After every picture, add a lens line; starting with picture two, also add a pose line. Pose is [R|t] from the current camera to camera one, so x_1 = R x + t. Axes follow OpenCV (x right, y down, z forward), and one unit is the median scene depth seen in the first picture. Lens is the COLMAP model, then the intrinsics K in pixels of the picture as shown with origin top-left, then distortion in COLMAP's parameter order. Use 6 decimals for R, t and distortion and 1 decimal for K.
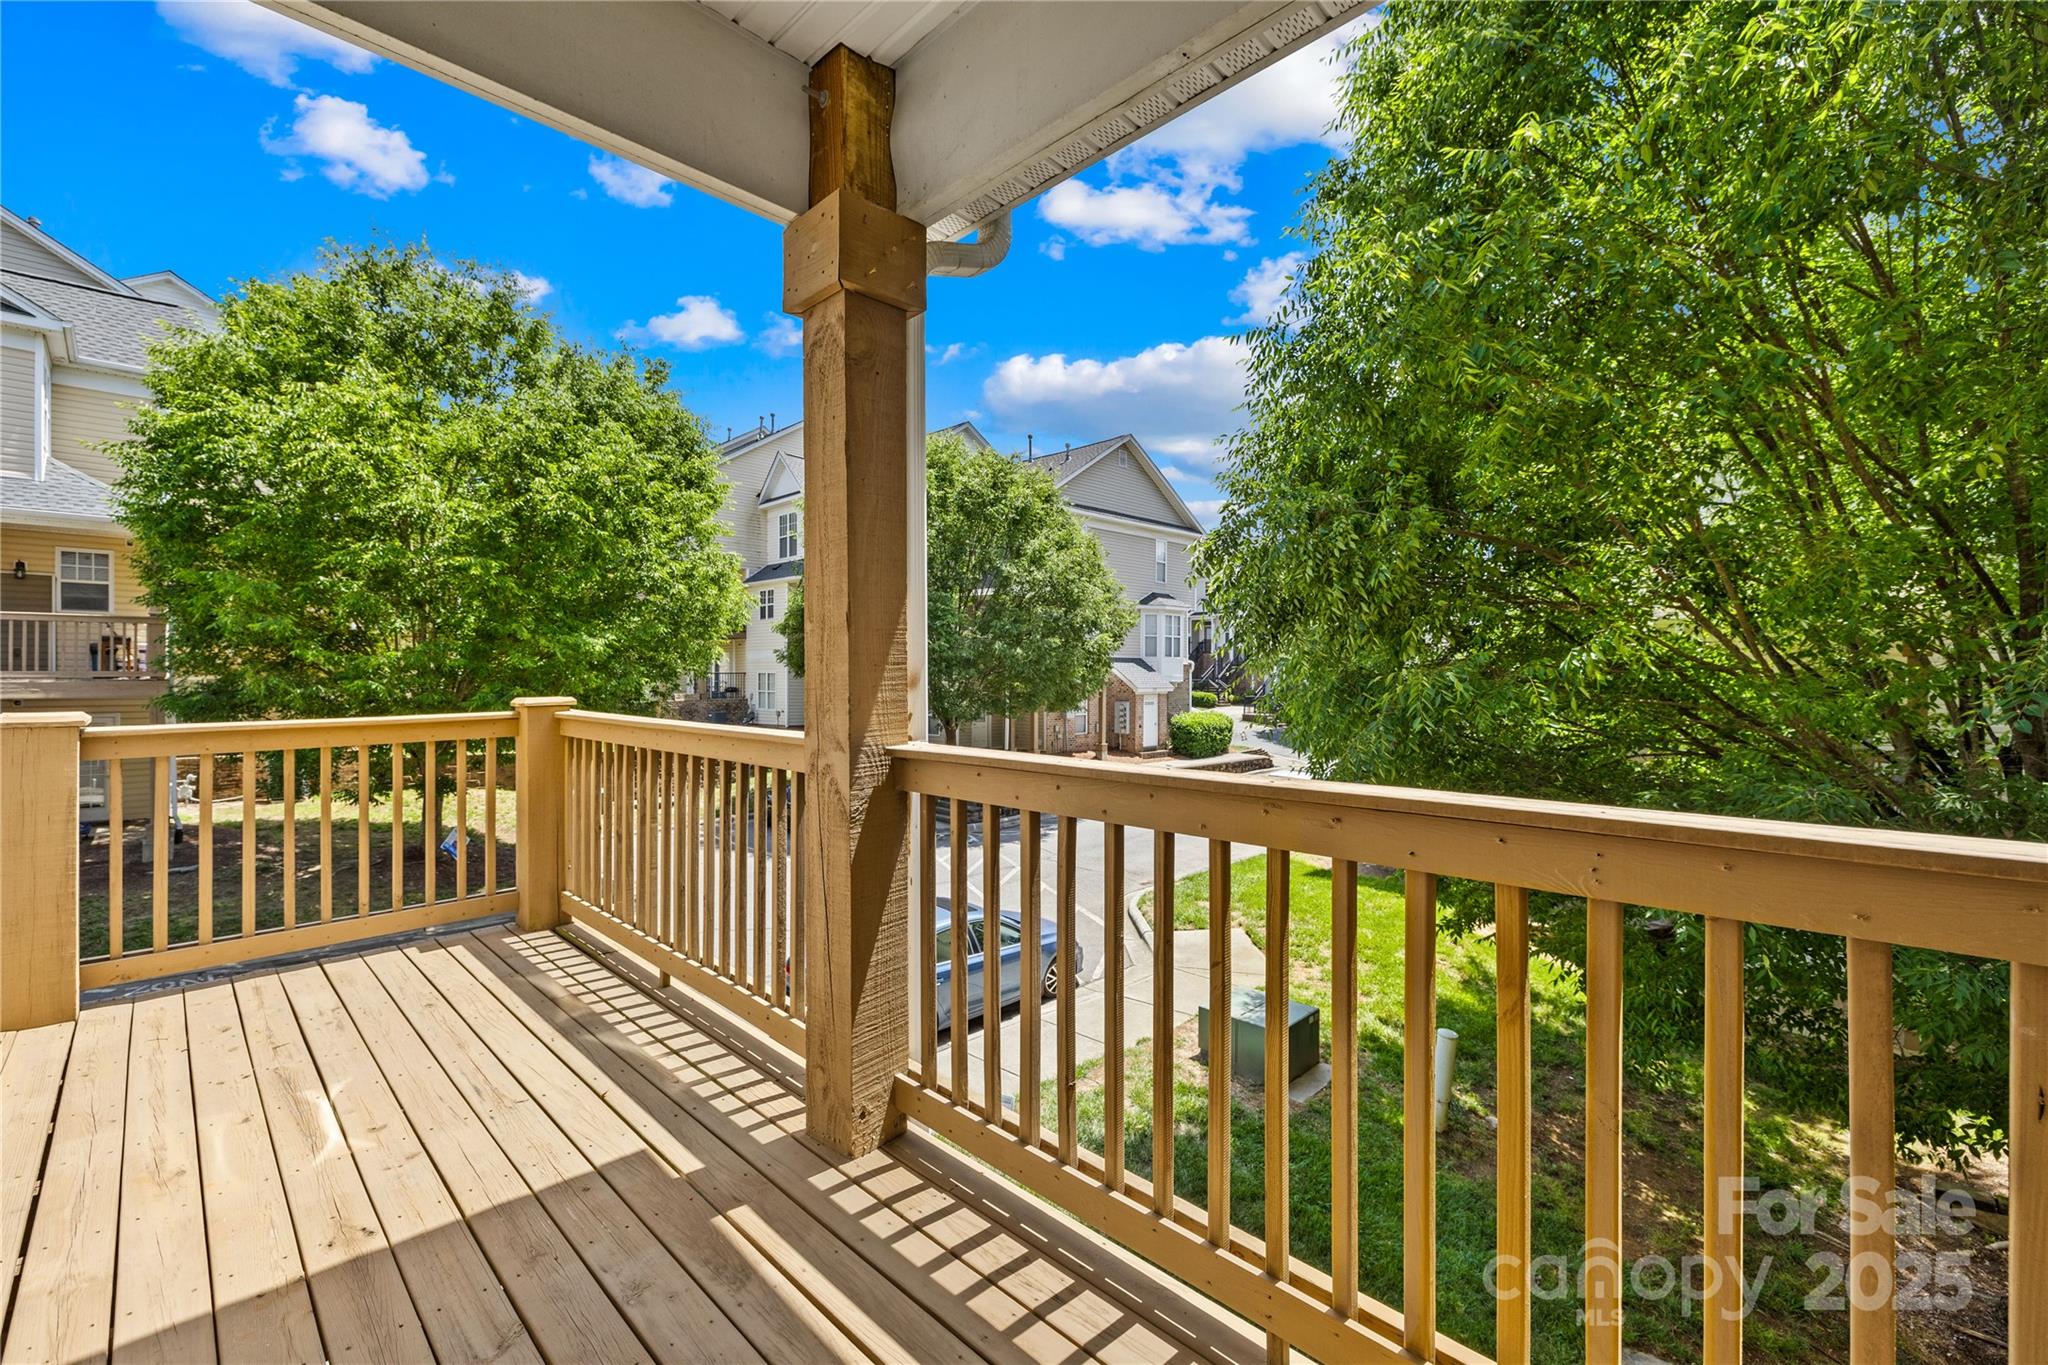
lens RADIAL K [[870.2, 0, 1022.8], [0, 870.2, 675.8], [0, 0, 1]] dist [-0.000156, -0.000121]
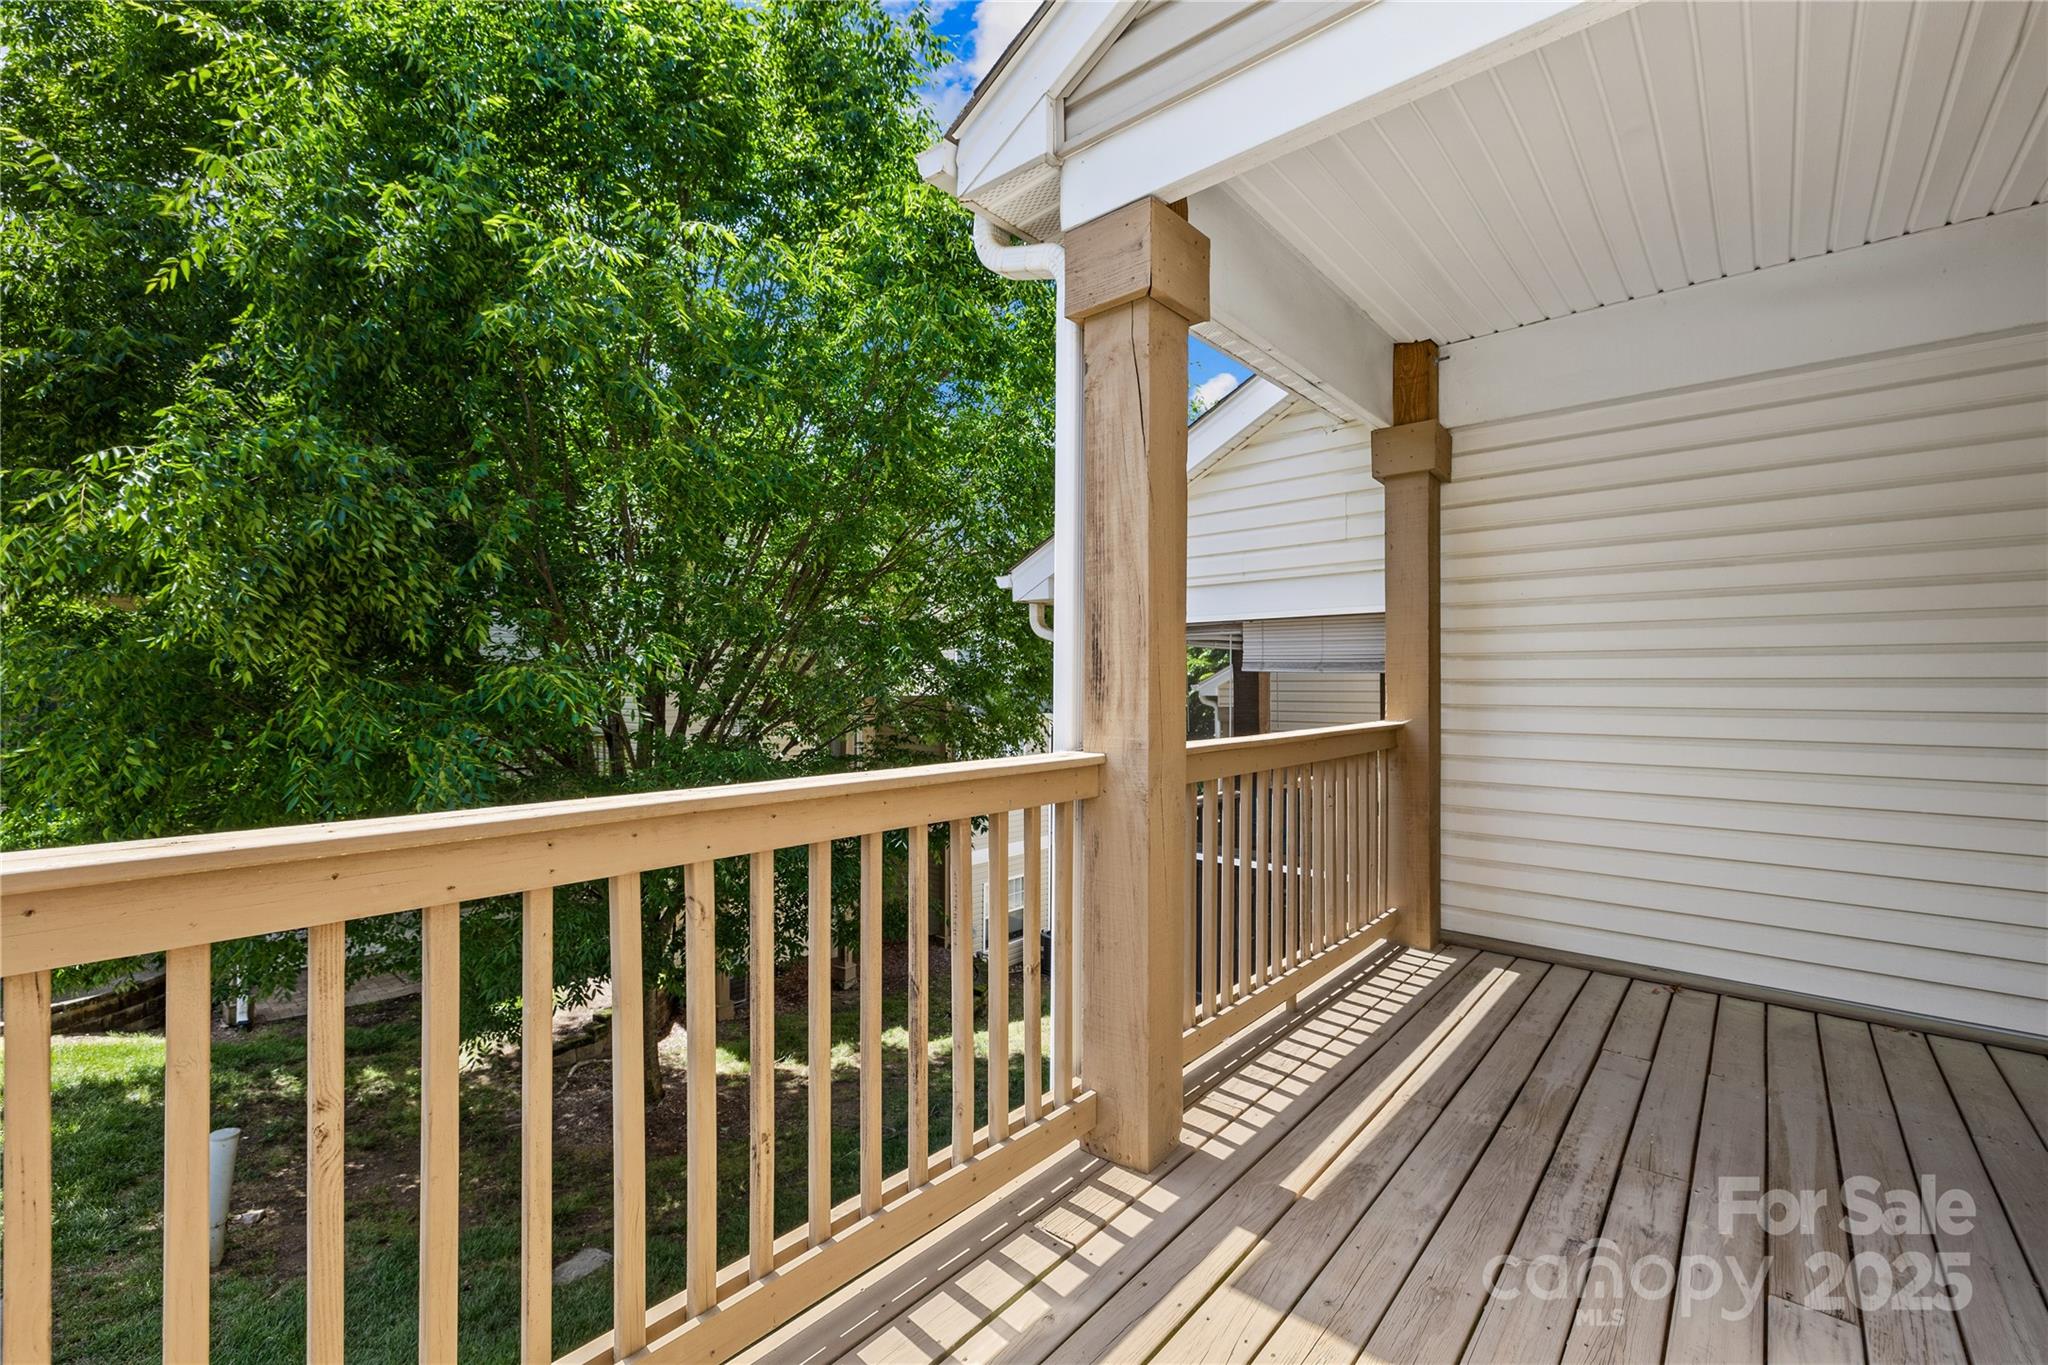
lens RADIAL K [[870.2, 0, 1022.8], [0, 870.2, 675.8], [0, 0, 1]] dist [-0.000156, -0.000121]
pose [[-0.074641, 0.005796, 0.997194, -1.362874], [0.003156, 0.999979, -0.005576, 0.006580], [-0.997205, 0.002731, -0.074658, 1.412495]]
